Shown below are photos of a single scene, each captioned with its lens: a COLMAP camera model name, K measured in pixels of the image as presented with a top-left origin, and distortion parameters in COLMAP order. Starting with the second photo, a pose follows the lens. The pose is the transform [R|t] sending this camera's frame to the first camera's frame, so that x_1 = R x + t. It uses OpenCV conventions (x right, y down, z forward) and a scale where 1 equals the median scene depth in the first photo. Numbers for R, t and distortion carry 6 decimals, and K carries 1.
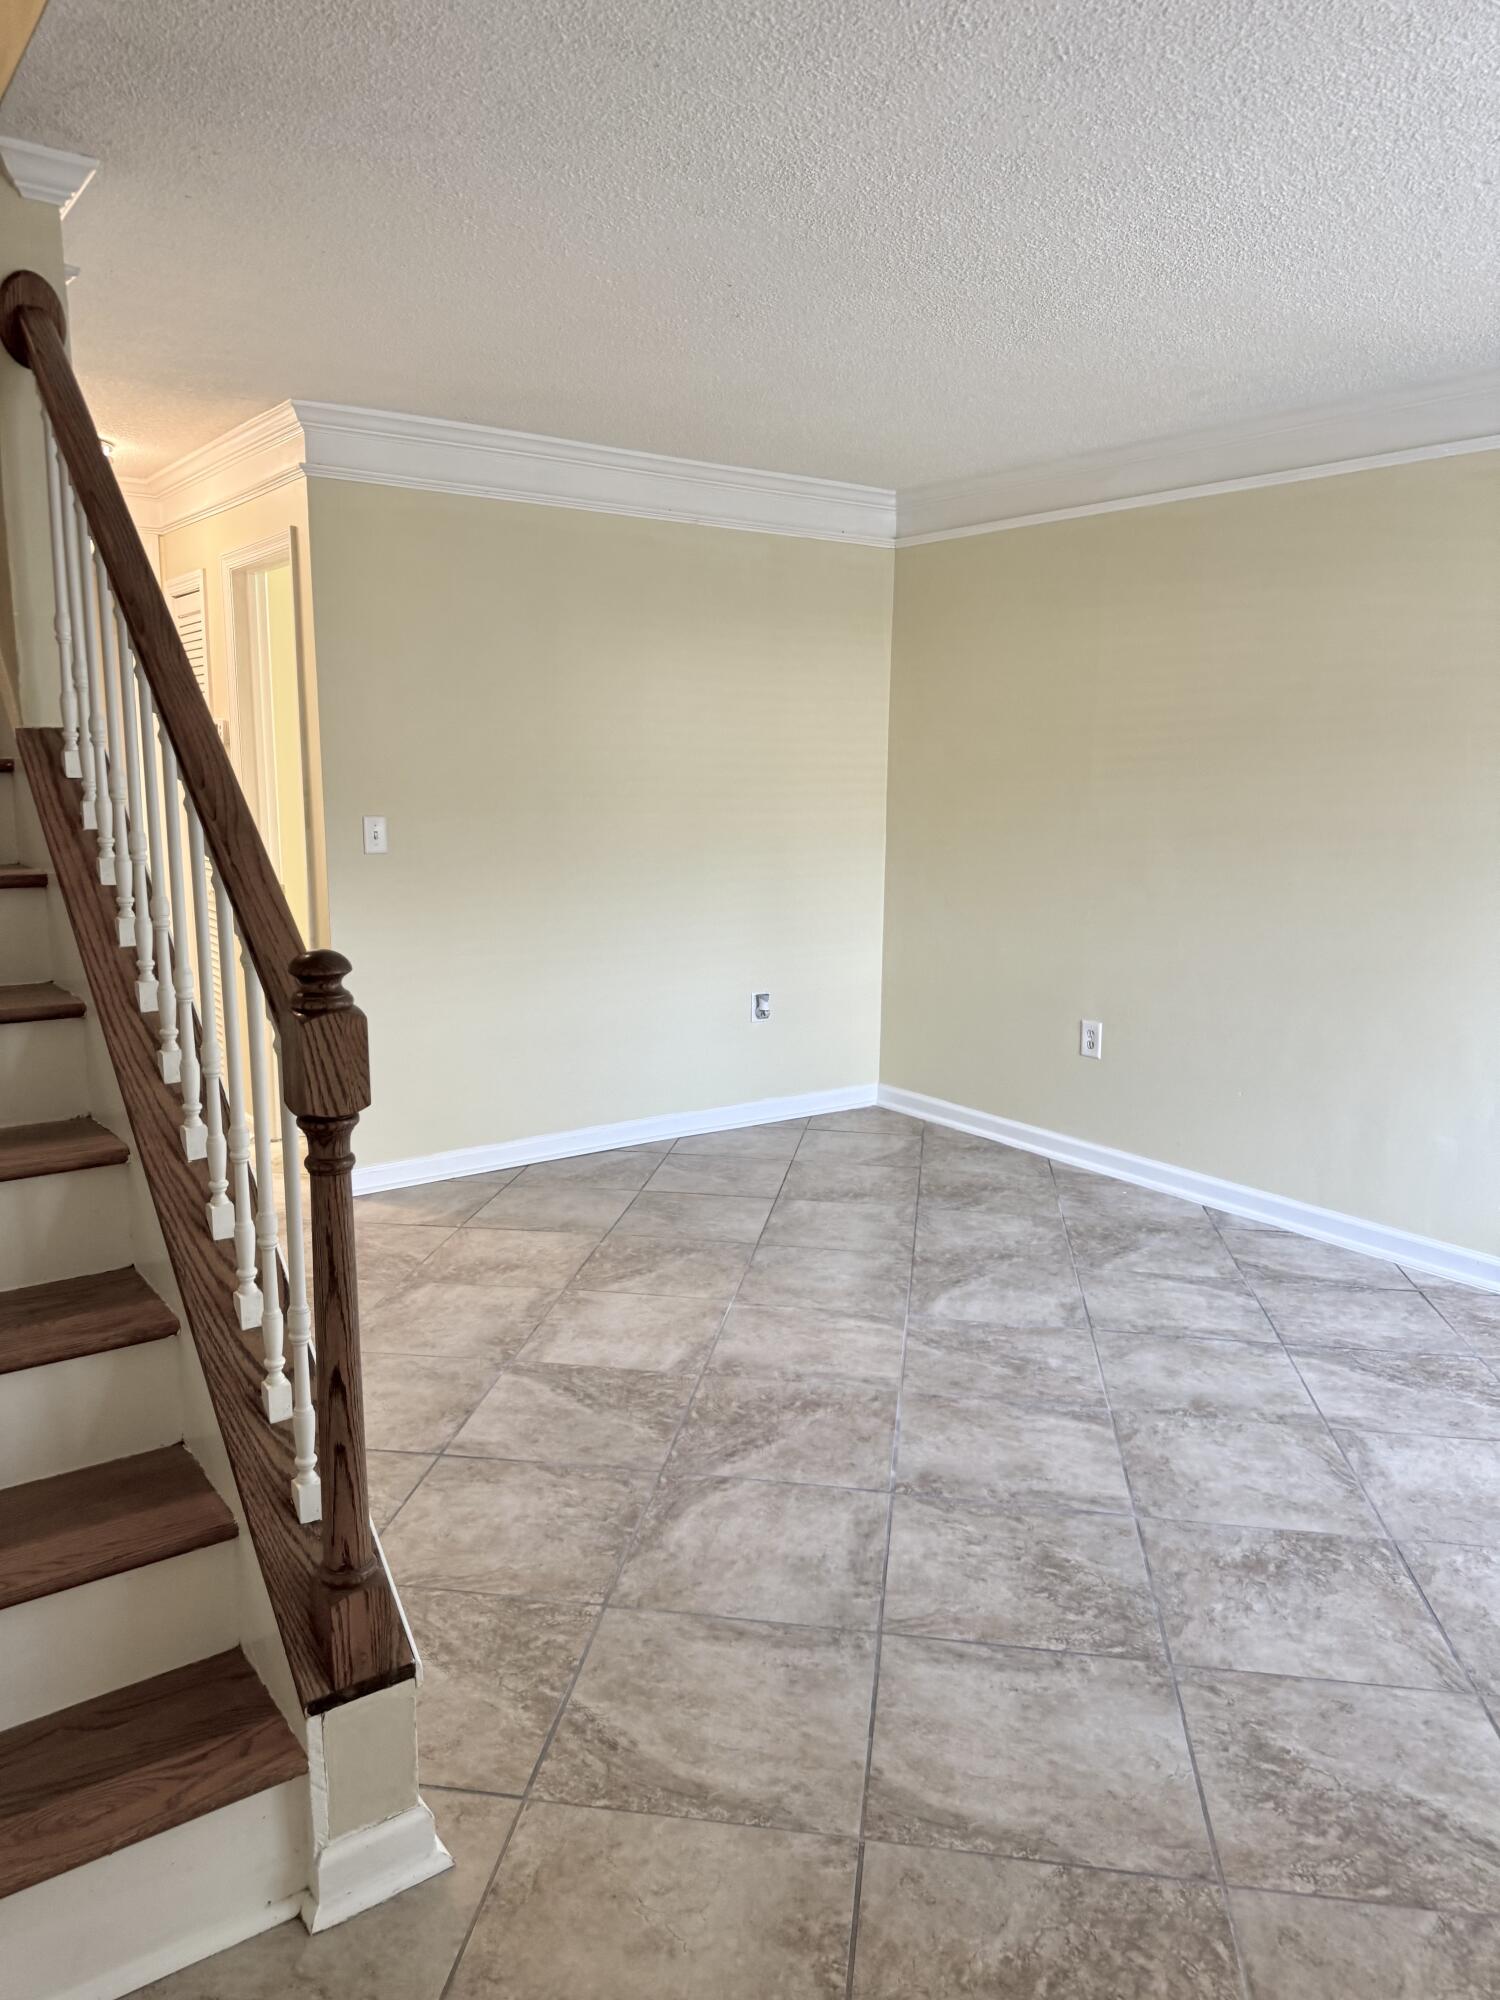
lens RADIAL K [[1399.6, 0, 750.0], [0, 1399.6, 1000.0], [0, 0, 1]] dist [-0.004086, -0.006071]
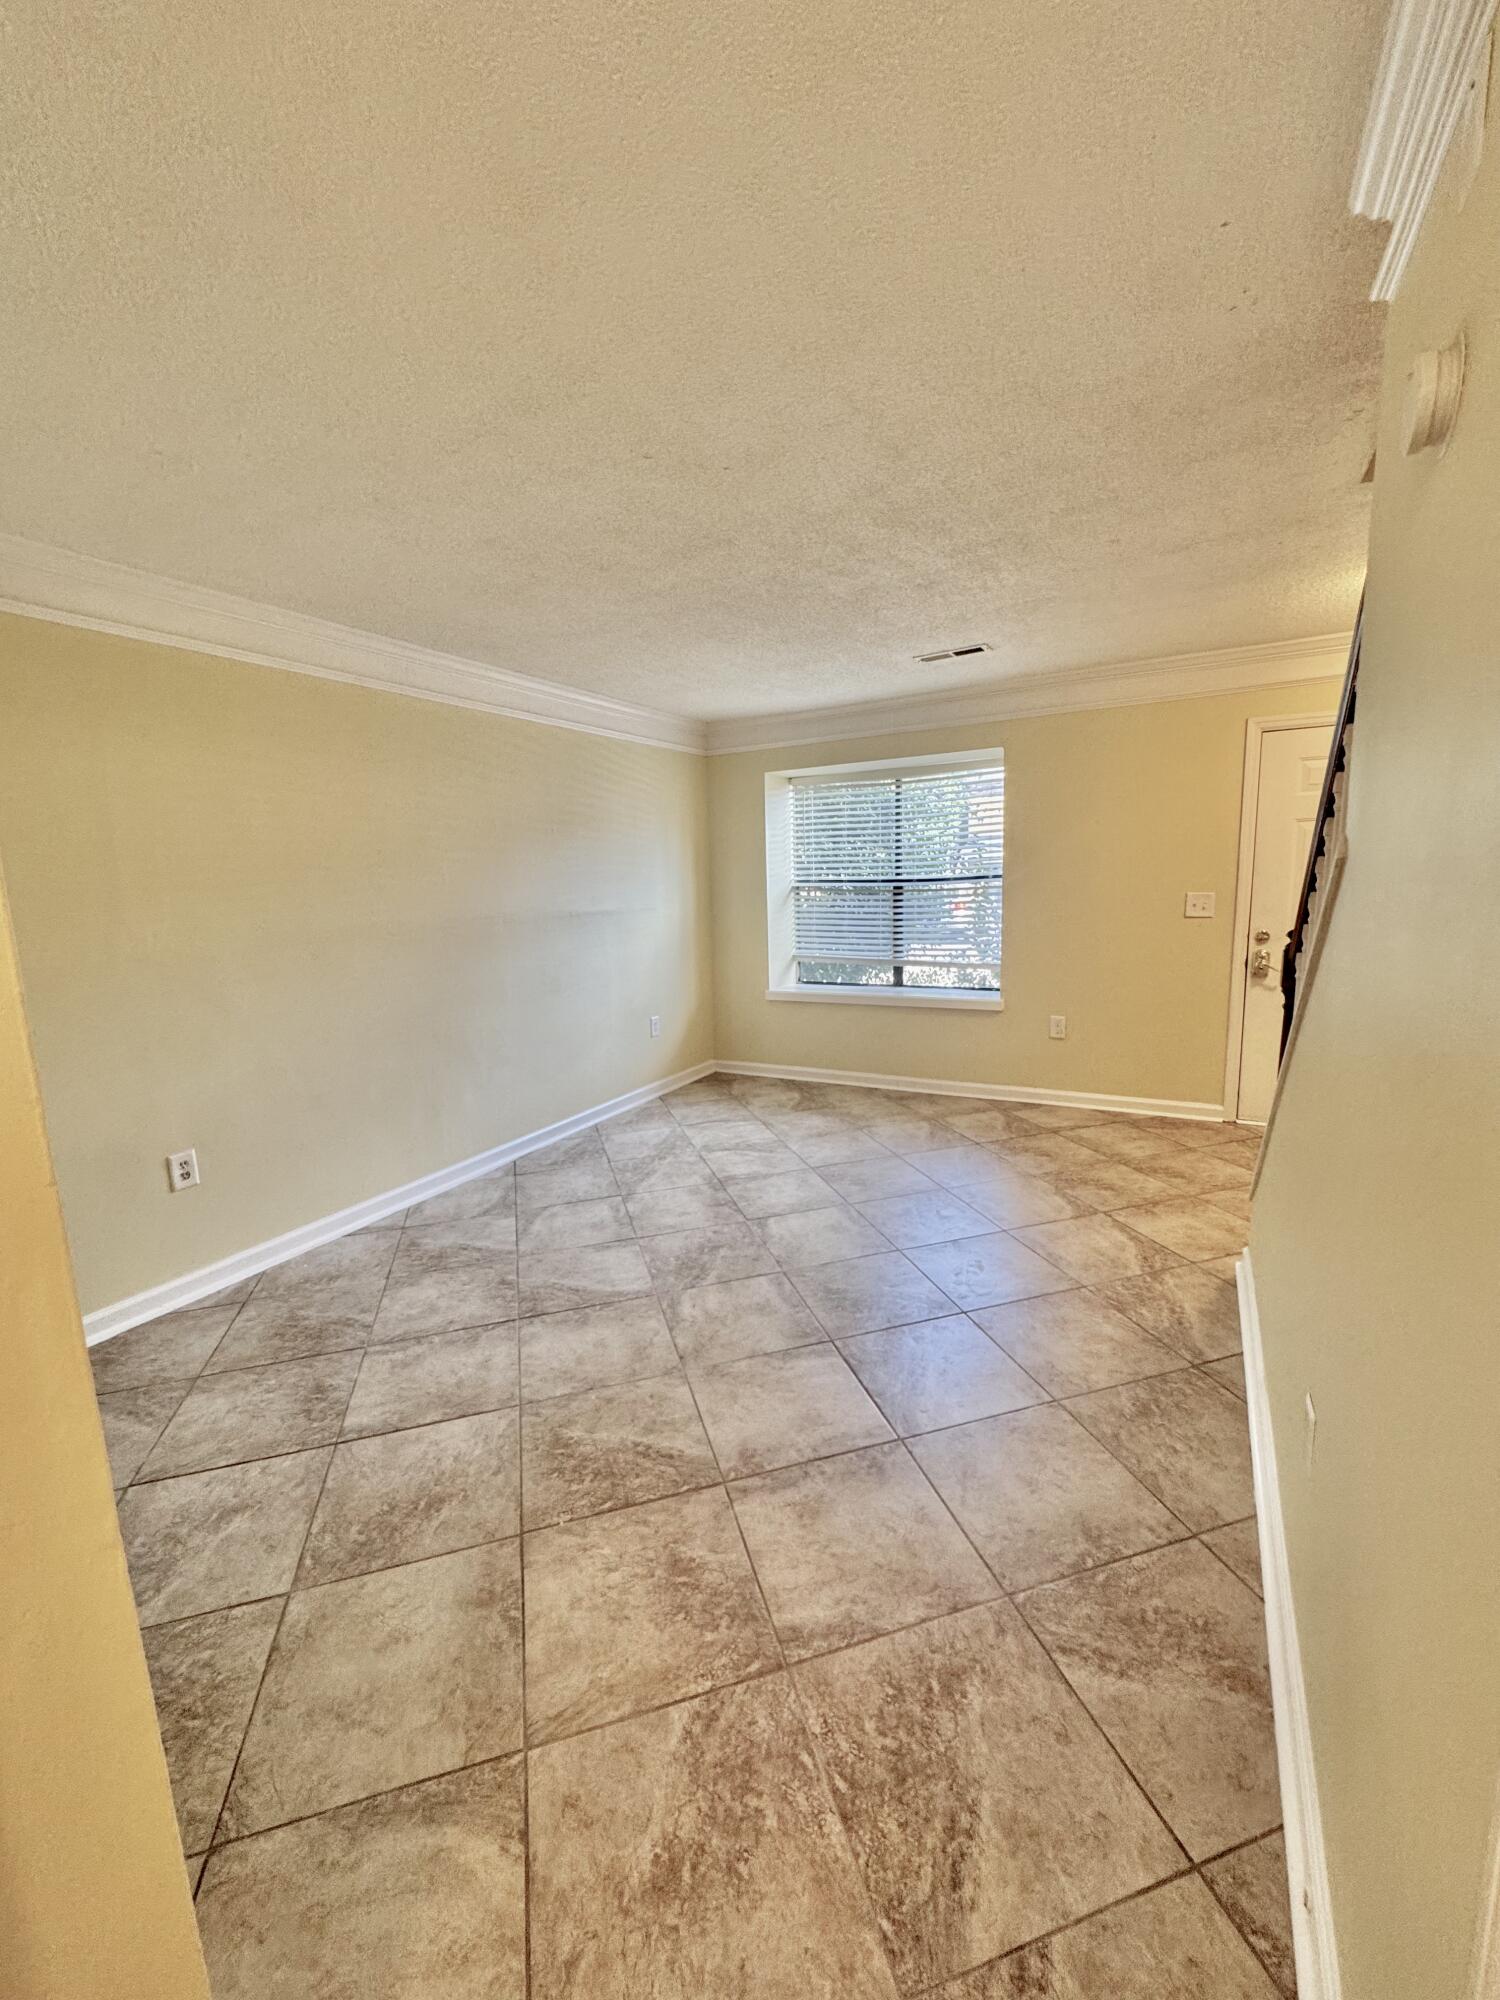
lens RADIAL K [[804.2, 0, 750.0], [0, 804.2, 1000.0], [0, 0, 1]] dist [0.002083, 0.000112]
pose [[-0.418391, -0.147915, 0.896142, -0.513597], [0.173914, 0.955347, 0.238884, -0.189679], [-0.891461, 0.255798, -0.373984, 1.024711]]
